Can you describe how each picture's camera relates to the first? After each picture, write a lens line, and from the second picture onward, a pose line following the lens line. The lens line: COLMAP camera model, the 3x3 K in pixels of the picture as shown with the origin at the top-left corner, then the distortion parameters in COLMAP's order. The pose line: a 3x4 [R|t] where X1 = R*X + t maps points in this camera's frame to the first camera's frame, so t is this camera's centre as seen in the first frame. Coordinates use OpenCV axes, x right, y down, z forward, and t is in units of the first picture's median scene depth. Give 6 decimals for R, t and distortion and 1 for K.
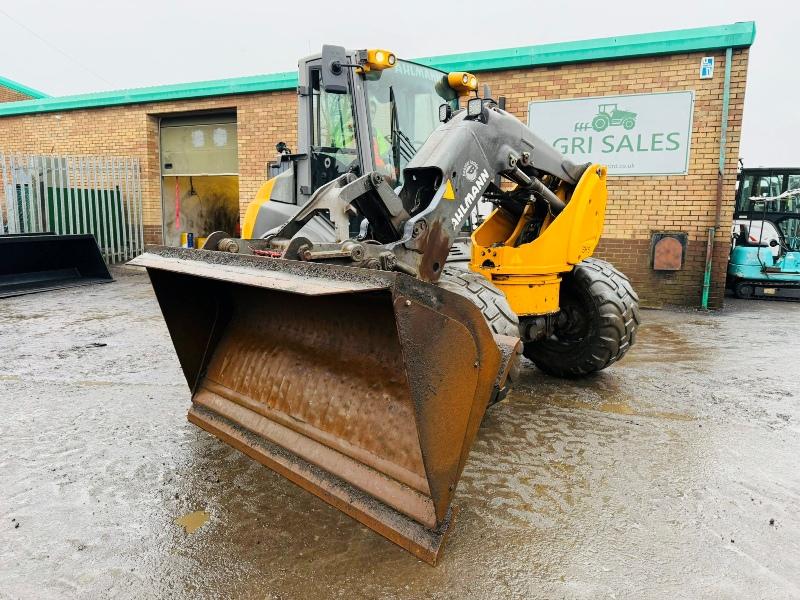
lens RADIAL K [[564.7, 0, 397.4], [0, 564.7, 307.0], [0, 0, 1]] dist [0.064211, -0.092789]
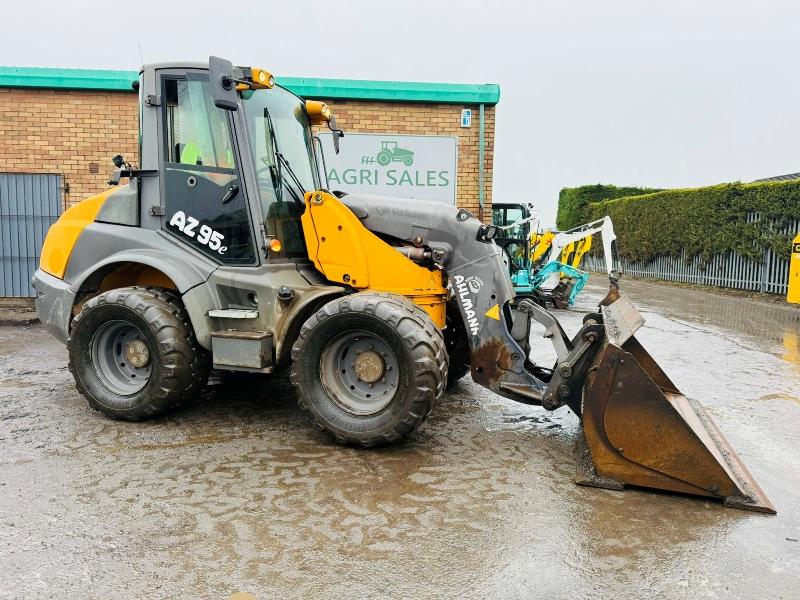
lens RADIAL K [[564.7, 0, 397.4], [0, 564.7, 307.0], [0, 0, 1]] dist [0.064211, -0.092789]
pose [[0.874798, -0.054801, 0.481378, -0.170463], [0.074651, 0.996963, -0.022165, -0.008362], [-0.478701, 0.055326, 0.876233, 0.041243]]
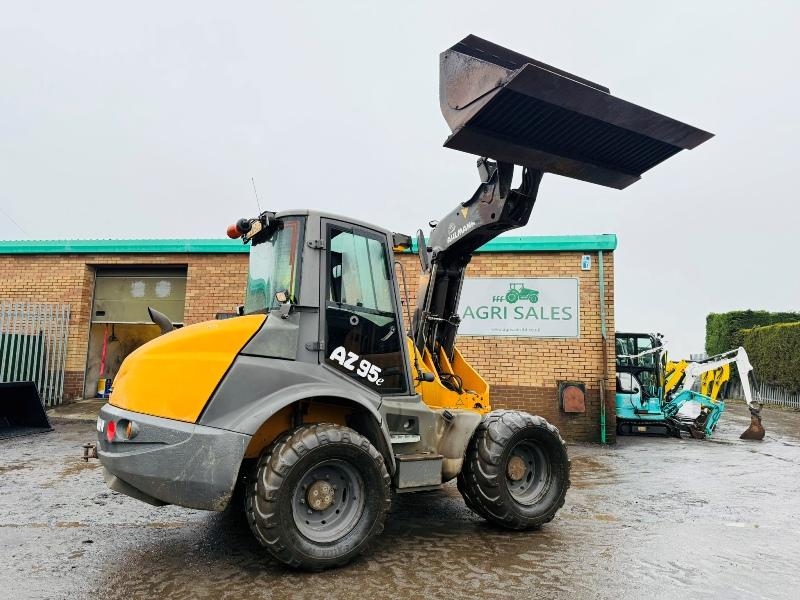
lens RADIAL K [[560.0, 0, 392.4], [0, 560.0, 307.5], [0, 0, 1]] dist [0.096719, -0.115959]
pose [[0.967745, 0.036796, 0.249230, -0.230941], [0.025791, 0.969609, -0.243296, 0.004832], [-0.250608, 0.241876, 0.937385, -0.127221]]
